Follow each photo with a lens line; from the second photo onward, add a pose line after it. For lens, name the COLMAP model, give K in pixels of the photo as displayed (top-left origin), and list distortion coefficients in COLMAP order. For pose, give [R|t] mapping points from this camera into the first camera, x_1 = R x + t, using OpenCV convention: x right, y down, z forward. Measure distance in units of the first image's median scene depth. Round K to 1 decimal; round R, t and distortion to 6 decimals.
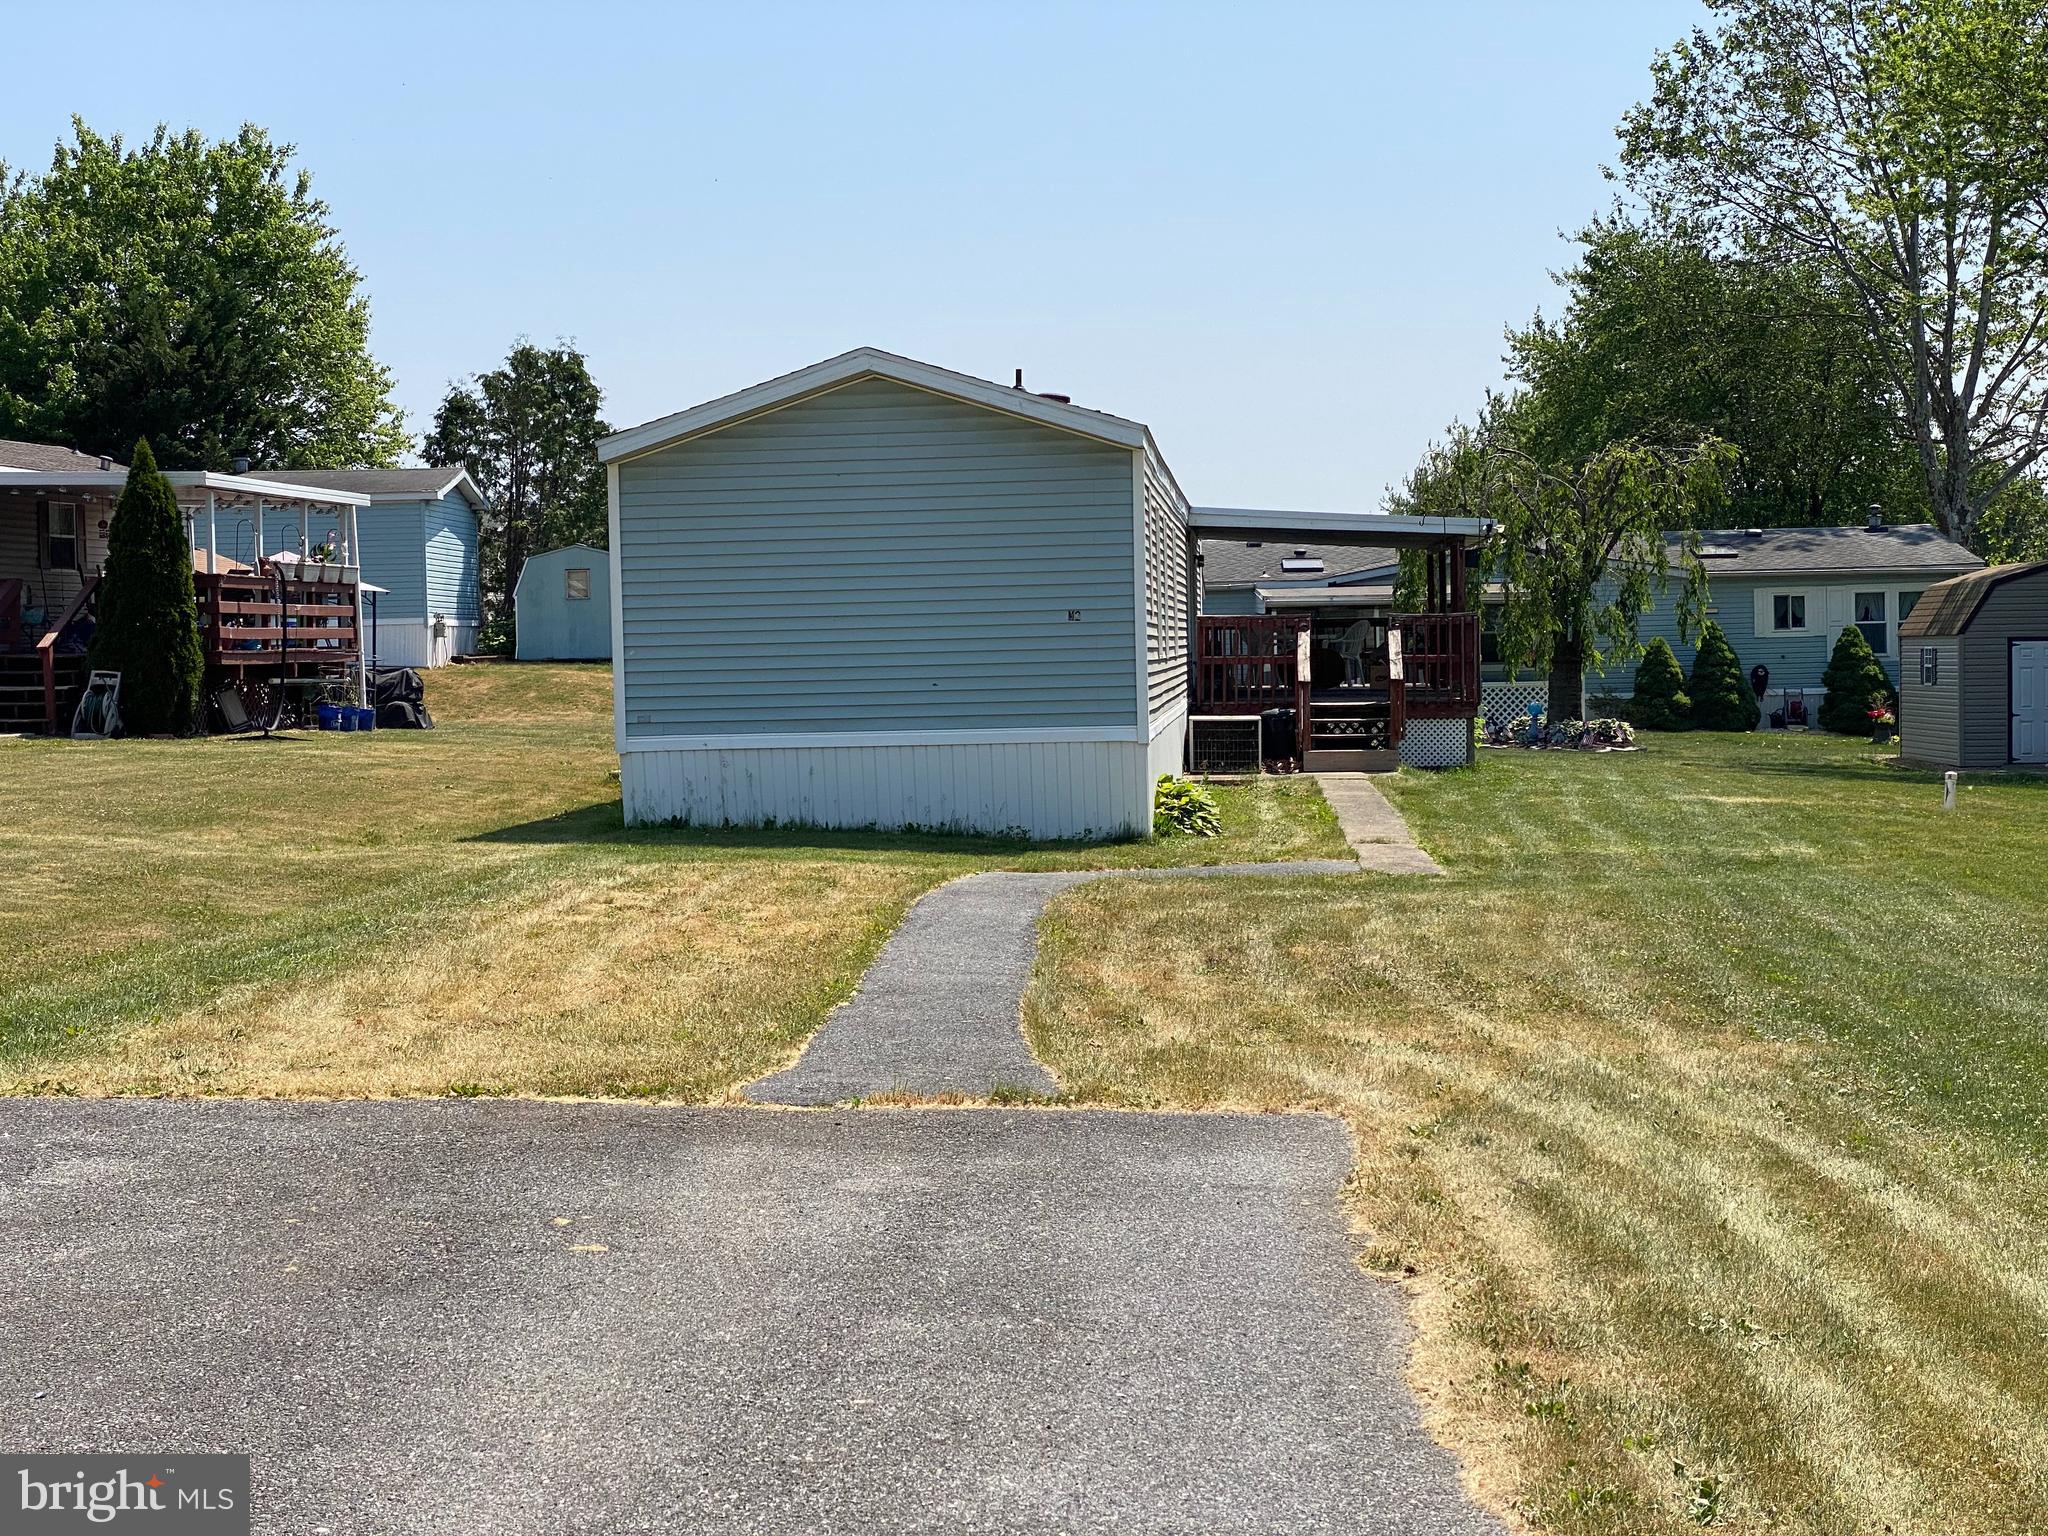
lens RADIAL K [[3109.1, 0, 1026.1], [0, 3109.1, 769.1], [0, 0, 1]] dist [0.035888, 0.000000]
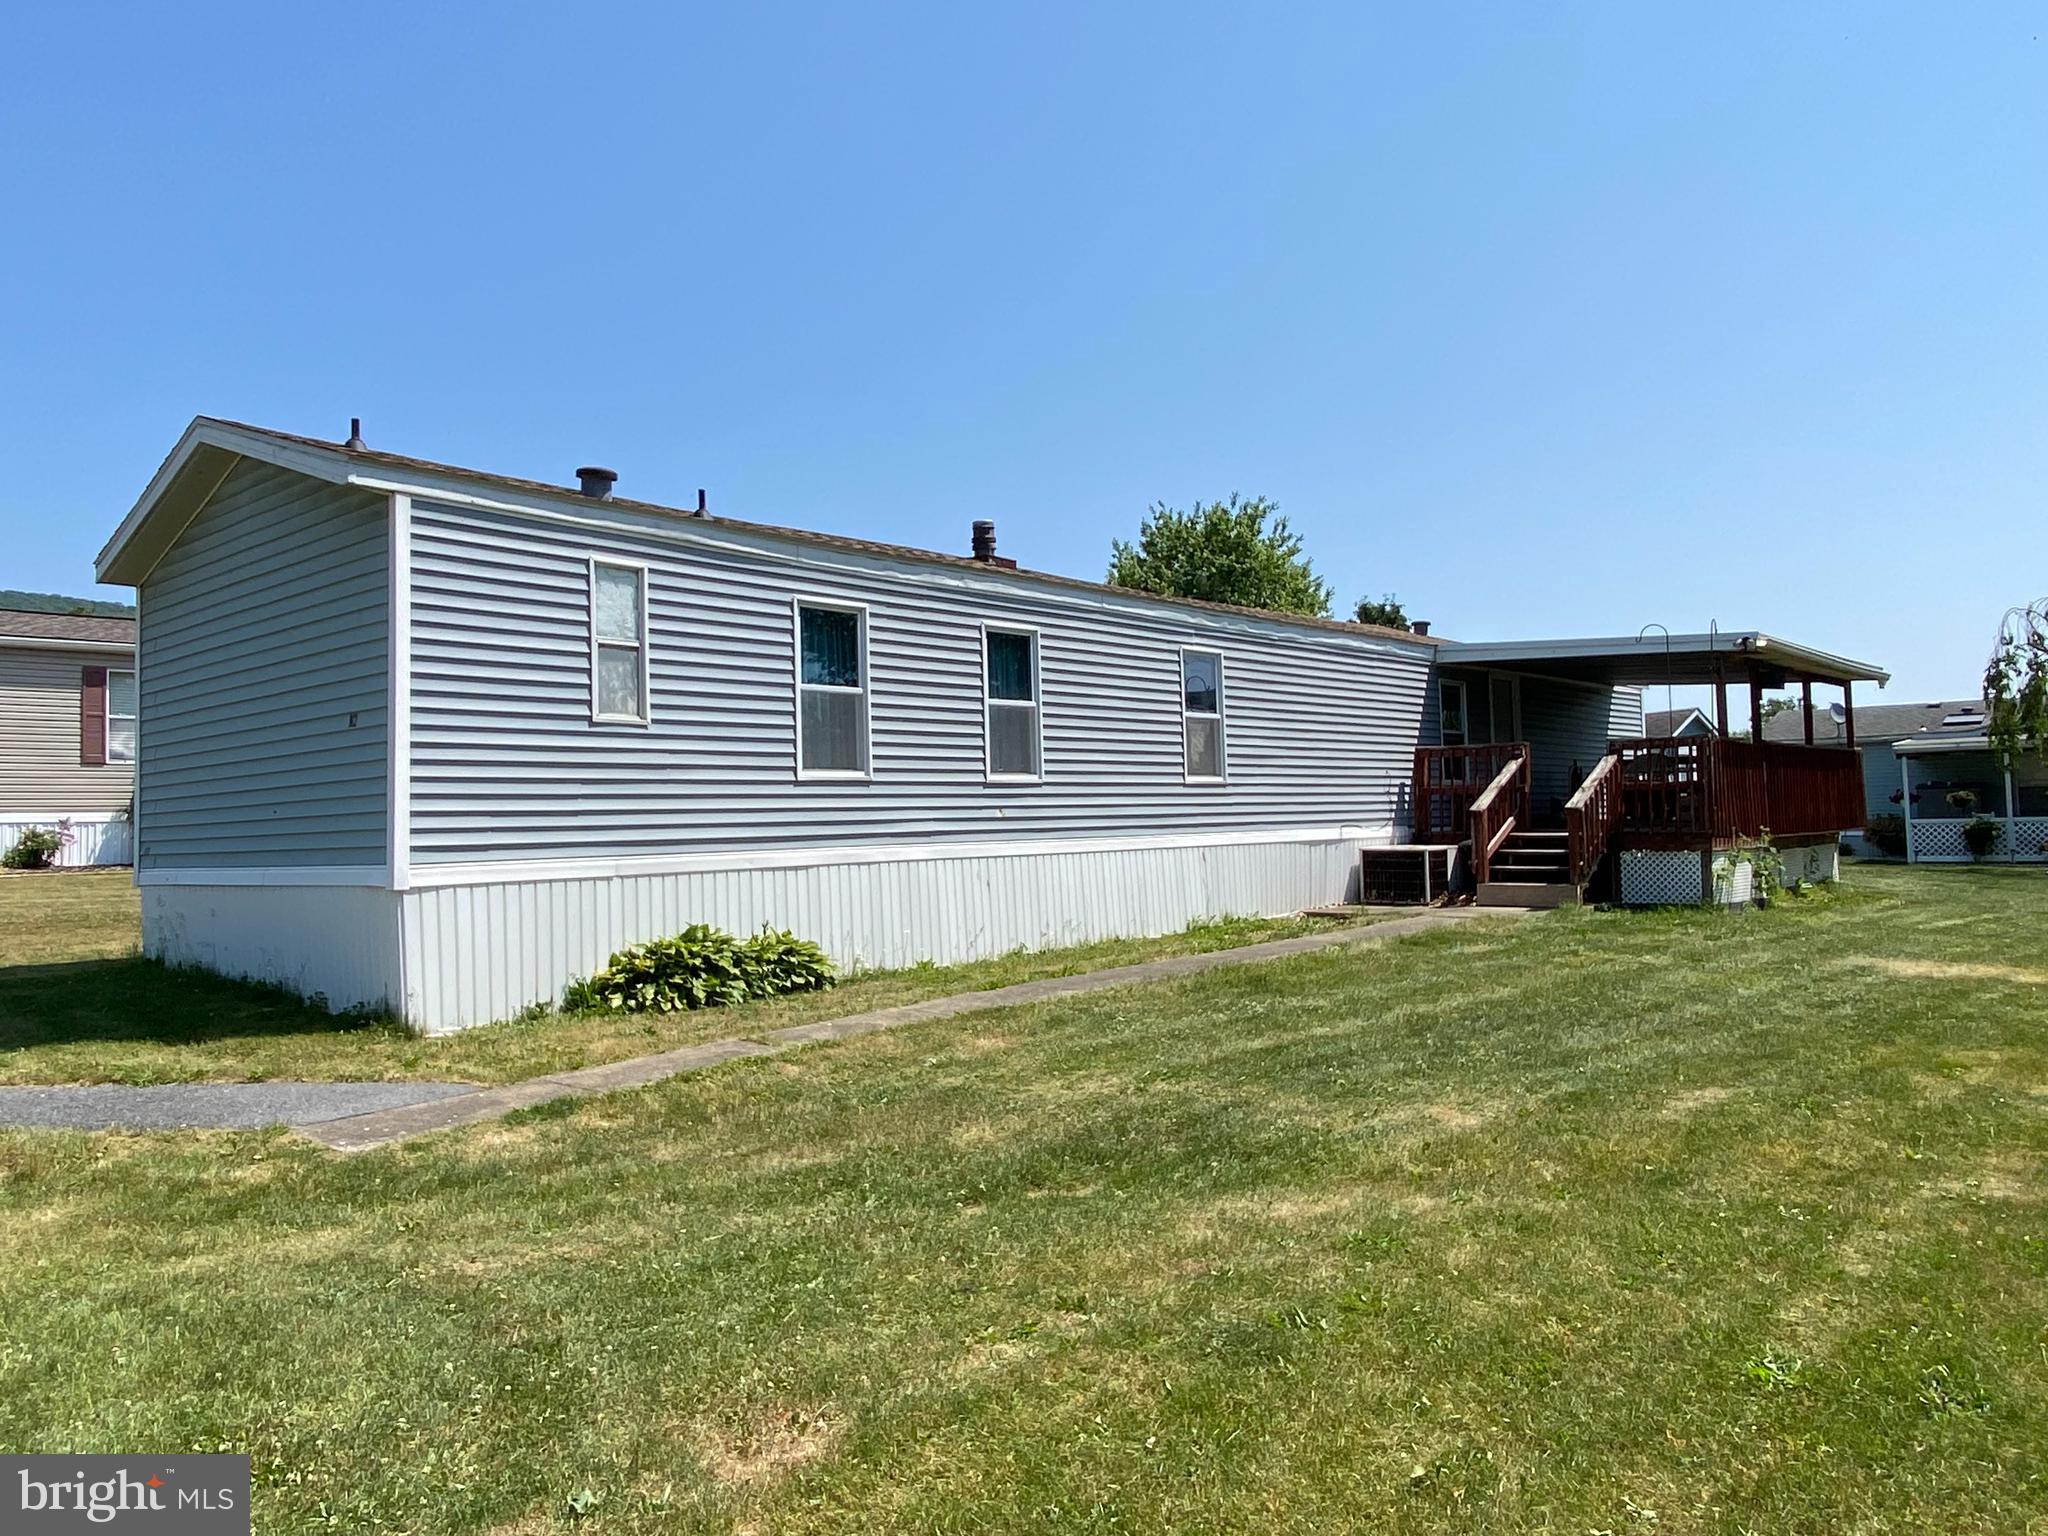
lens RADIAL K [[1449.1, 0, 1013.1], [0, 1449.1, 767.0], [0, 0, 1]] dist [0.054358, -0.019333]
pose [[0.794970, -0.024436, -0.606156, 0.291828], [-0.014482, 0.998139, -0.059231, -0.015122], [0.606476, 0.055865, 0.793137, 0.650138]]
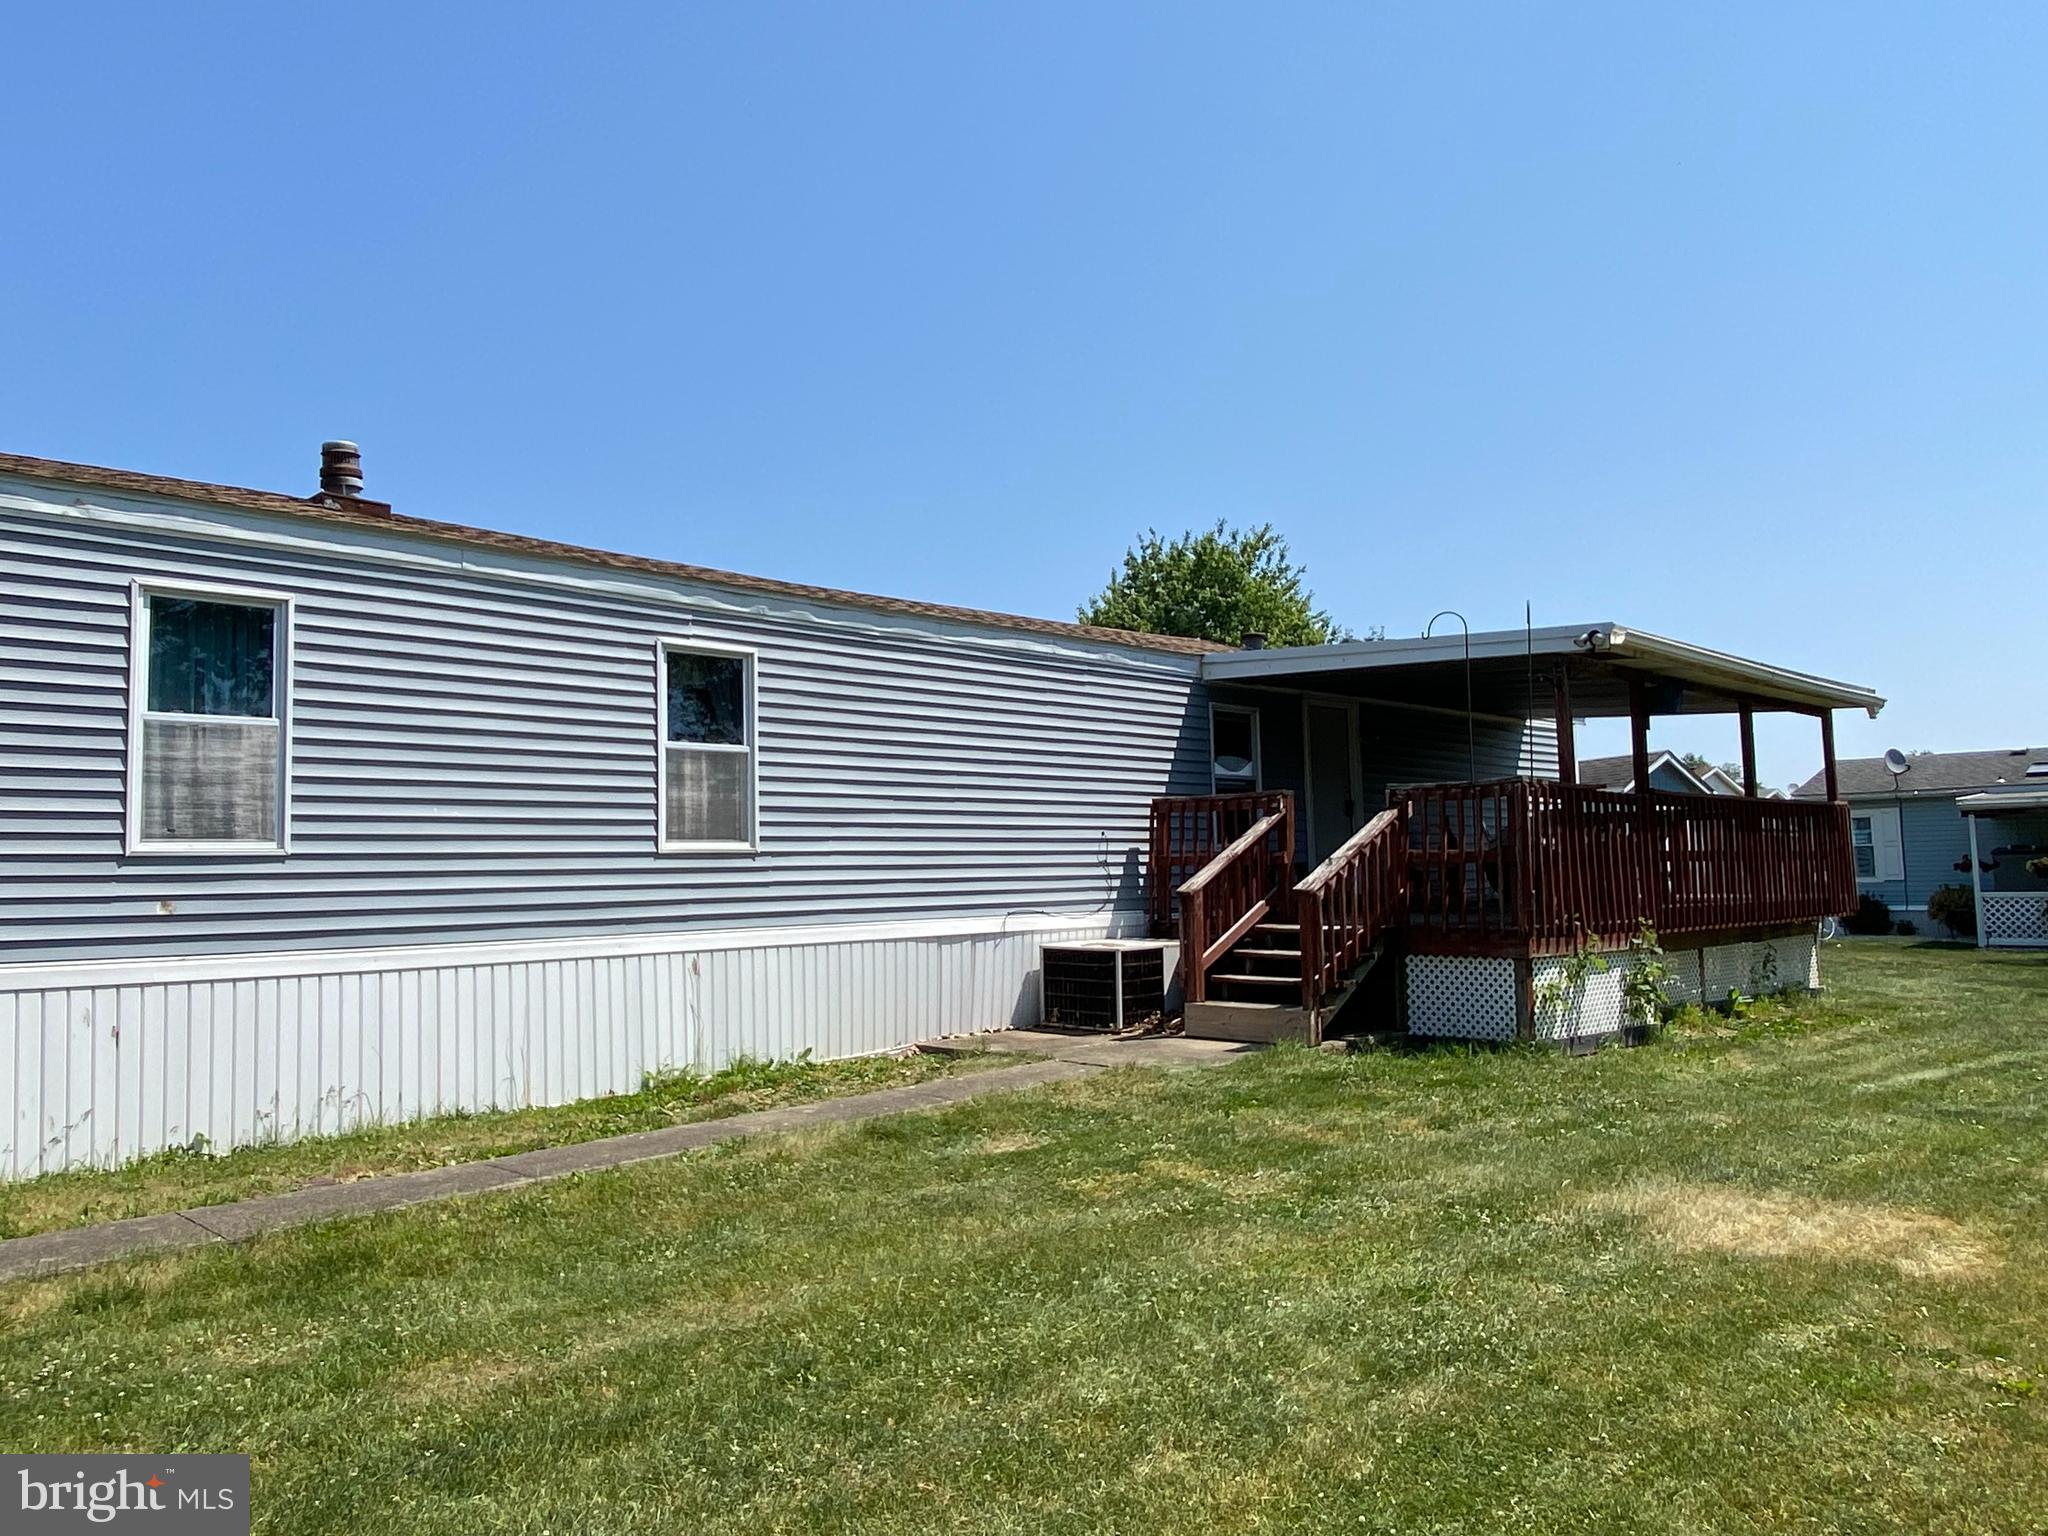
lens RADIAL K [[1449.1, 0, 1024.4], [0, 1449.1, 753.6], [0, 0, 1]] dist [0.054358, -0.019333]
pose [[0.755346, -0.053499, -0.653138, 0.305702], [-0.020306, 0.994273, -0.104924, -0.028839], [0.655011, 0.092517, 0.749934, 0.880725]]
